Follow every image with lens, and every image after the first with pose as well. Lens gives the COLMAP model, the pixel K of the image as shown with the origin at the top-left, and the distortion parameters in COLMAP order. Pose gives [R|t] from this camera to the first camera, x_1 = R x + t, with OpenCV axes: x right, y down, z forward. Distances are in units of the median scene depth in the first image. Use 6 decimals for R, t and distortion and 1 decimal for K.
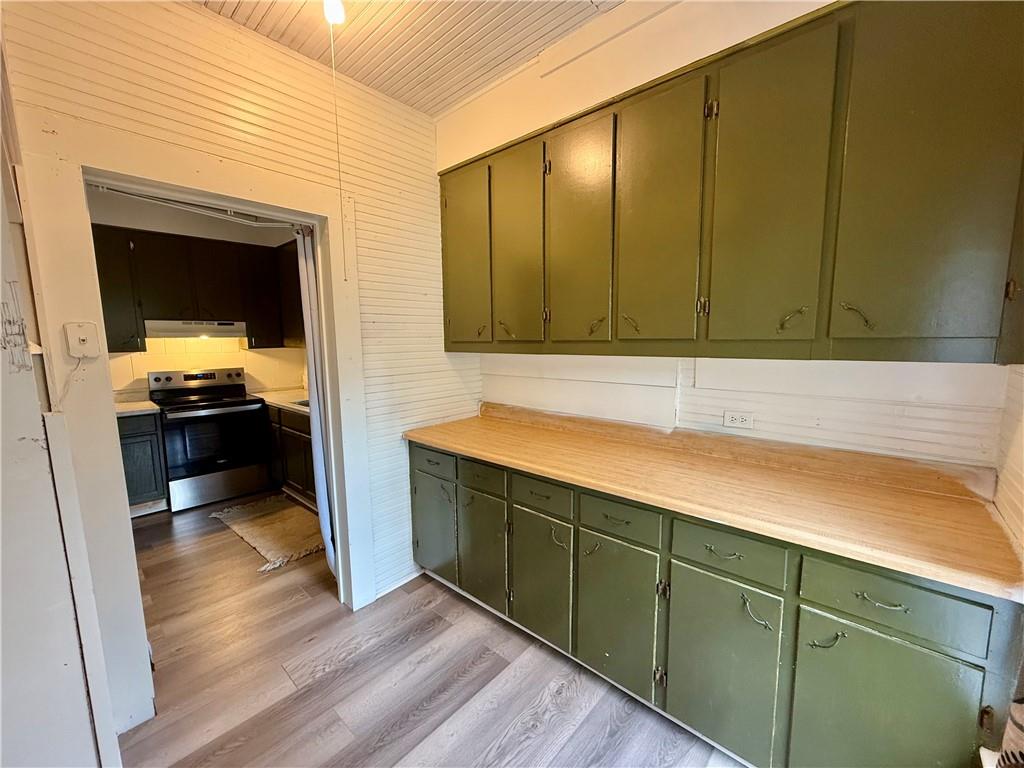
lens RADIAL K [[407.4, 0, 512.0], [0, 407.4, 384.0], [0, 0, 1]] dist [-0.001395, -0.000086]
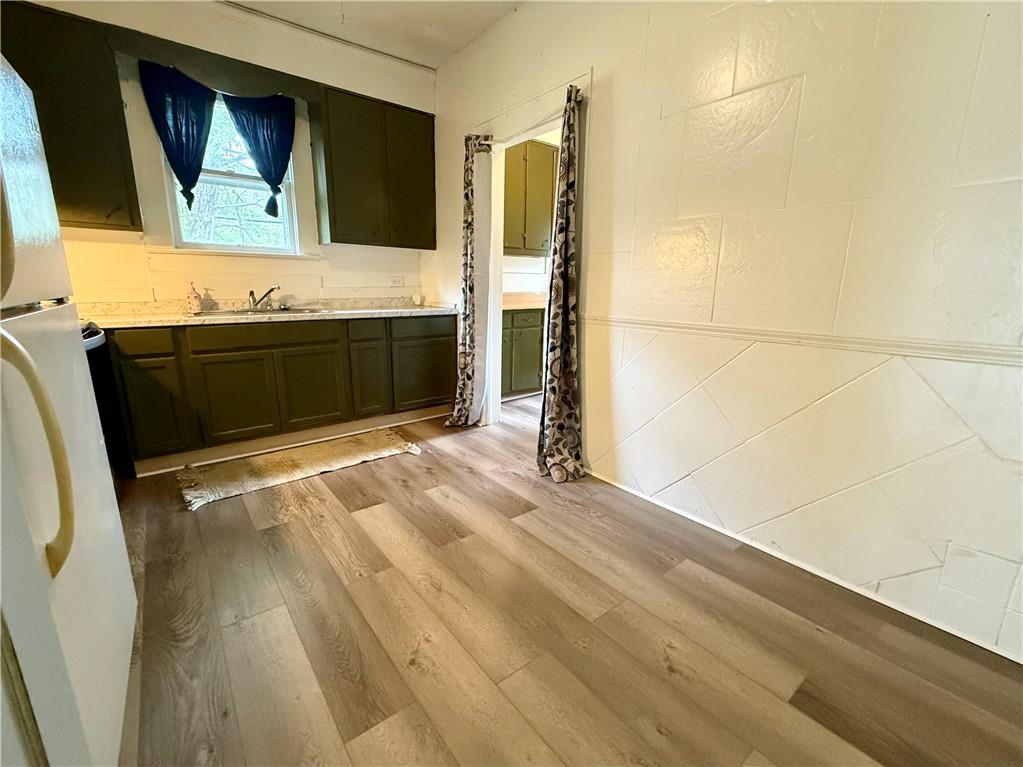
lens RADIAL K [[448.3, 0, 505.7], [0, 448.3, 383.7], [0, 0, 1]] dist [-0.001511, -0.000067]
pose [[0.167112, -0.197027, 0.966051, -1.152296], [0.101697, 0.978048, 0.181882, 0.070963], [-0.980679, 0.067850, 0.183480, 0.391959]]
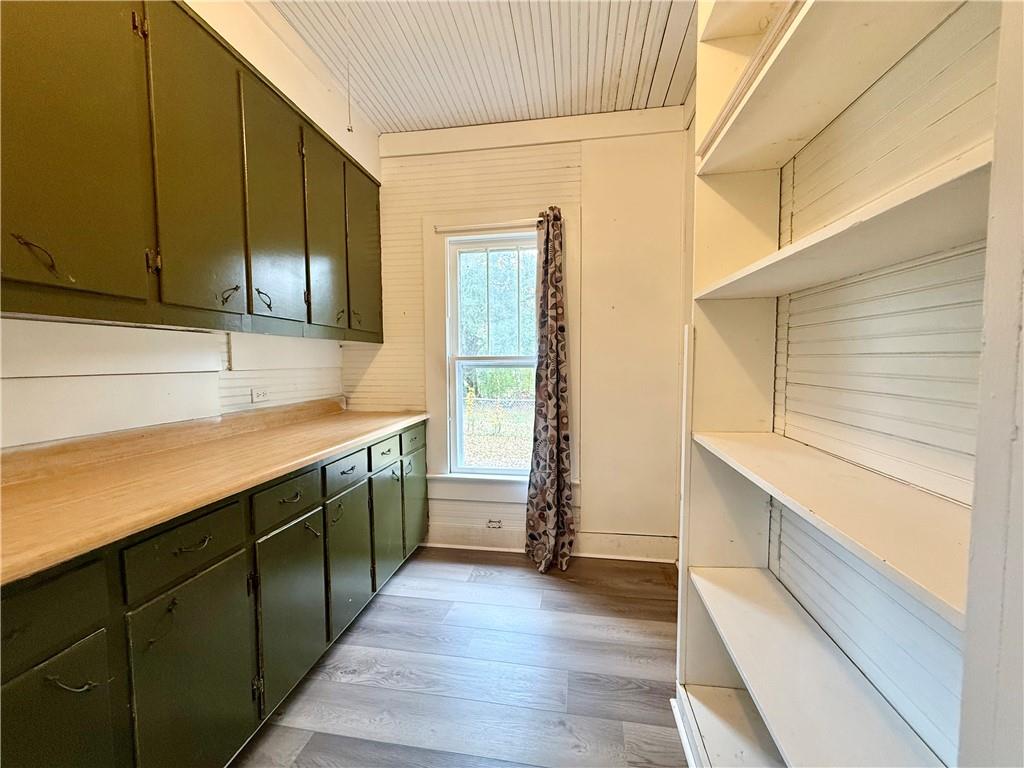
lens RADIAL K [[407.4, 0, 512.0], [0, 407.4, 384.0], [0, 0, 1]] dist [-0.001395, -0.000086]
pose [[-0.545518, -0.025804, 0.837702, -0.390422], [0.115863, 0.987607, 0.105872, 0.007828], [-0.830052, 0.154814, -0.535767, 0.483298]]
